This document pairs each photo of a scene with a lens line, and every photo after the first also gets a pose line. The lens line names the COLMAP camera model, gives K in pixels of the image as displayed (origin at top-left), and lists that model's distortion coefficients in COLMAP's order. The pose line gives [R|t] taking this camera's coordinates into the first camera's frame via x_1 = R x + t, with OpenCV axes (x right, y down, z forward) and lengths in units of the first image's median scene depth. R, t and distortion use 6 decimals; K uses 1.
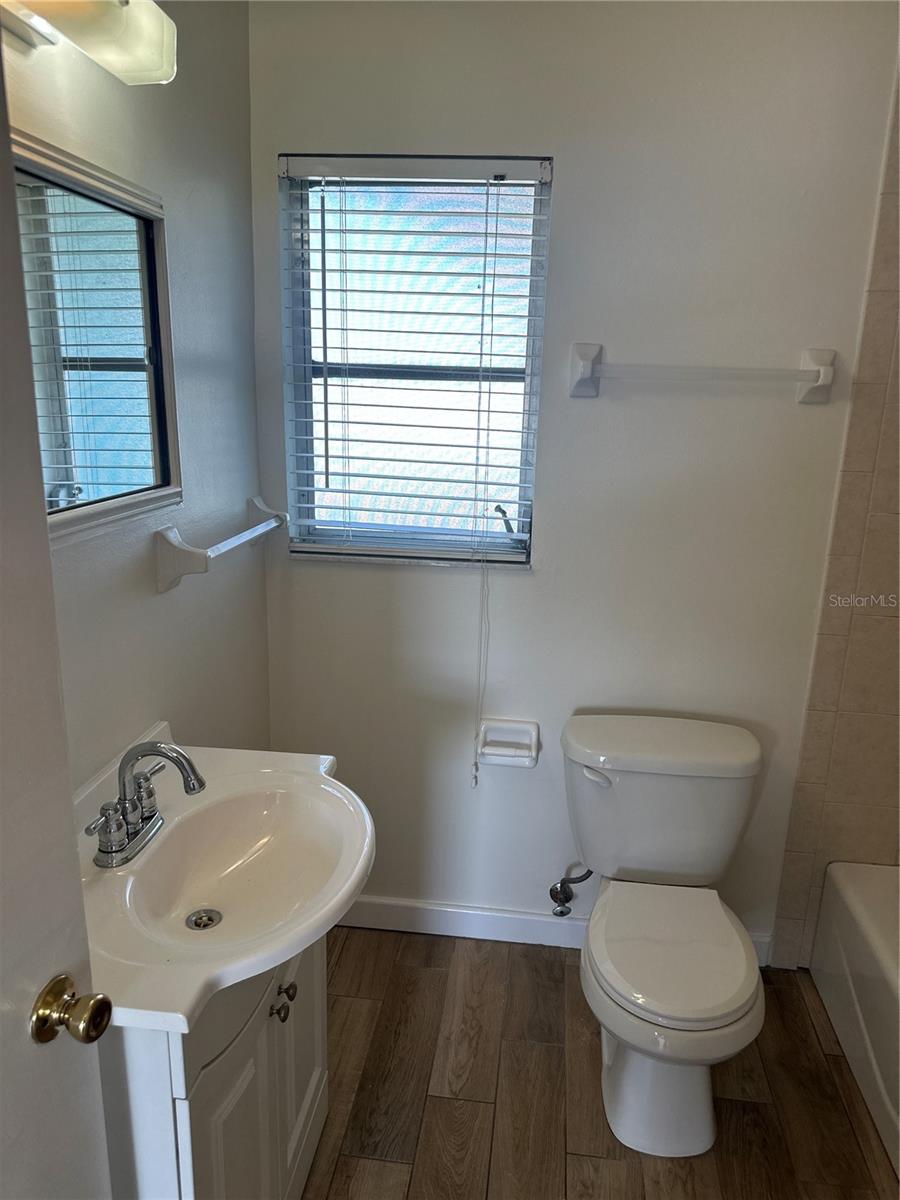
lens RADIAL K [[844.1, 0, 450.9], [0, 844.1, 594.4], [0, 0, 1]] dist [0.038120, -0.046925]
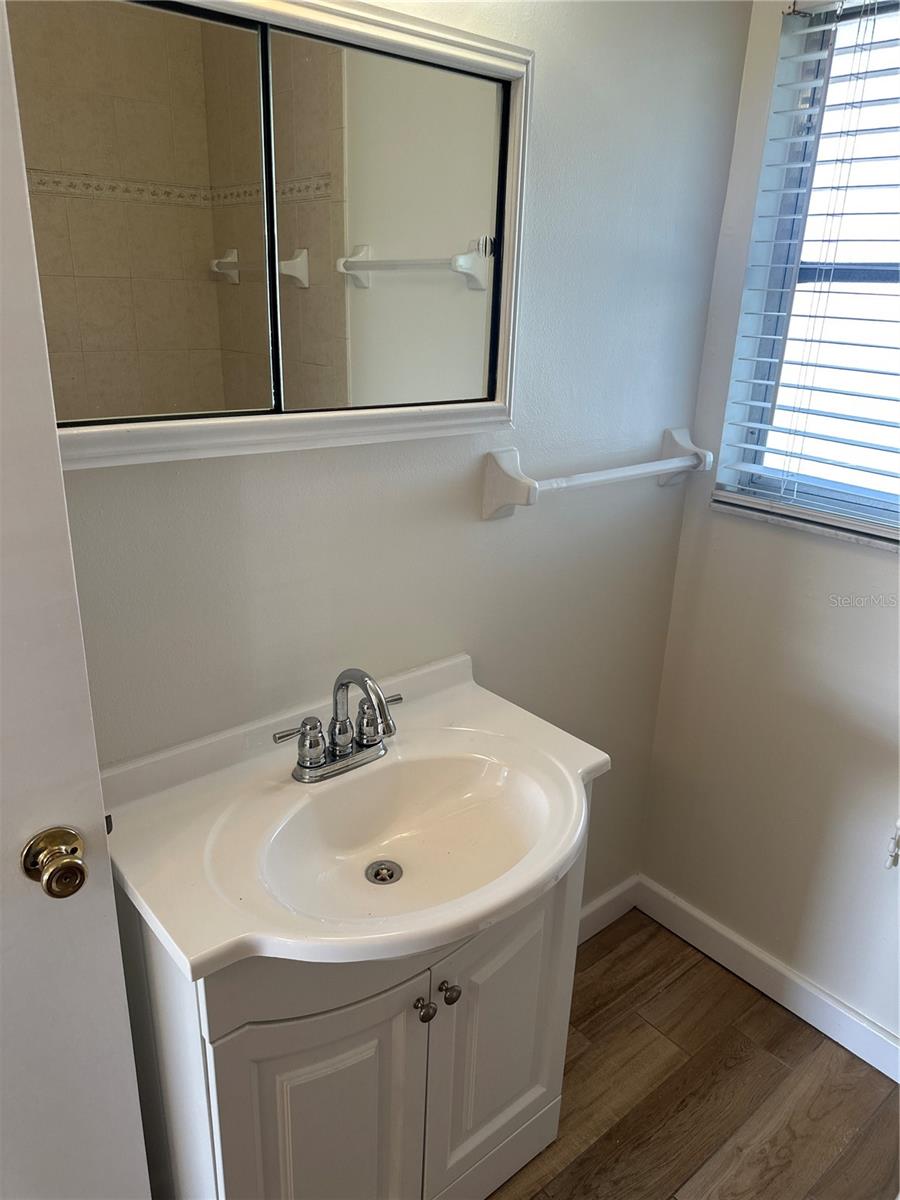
lens RADIAL K [[844.1, 0, 445.1], [0, 844.1, 593.7], [0, 0, 1]] dist [0.038120, -0.046925]
pose [[0.730818, 0.223952, -0.644787, 0.180293], [-0.175764, 0.974532, 0.139267, -0.032995], [0.659555, 0.011551, 0.751568, 0.222422]]
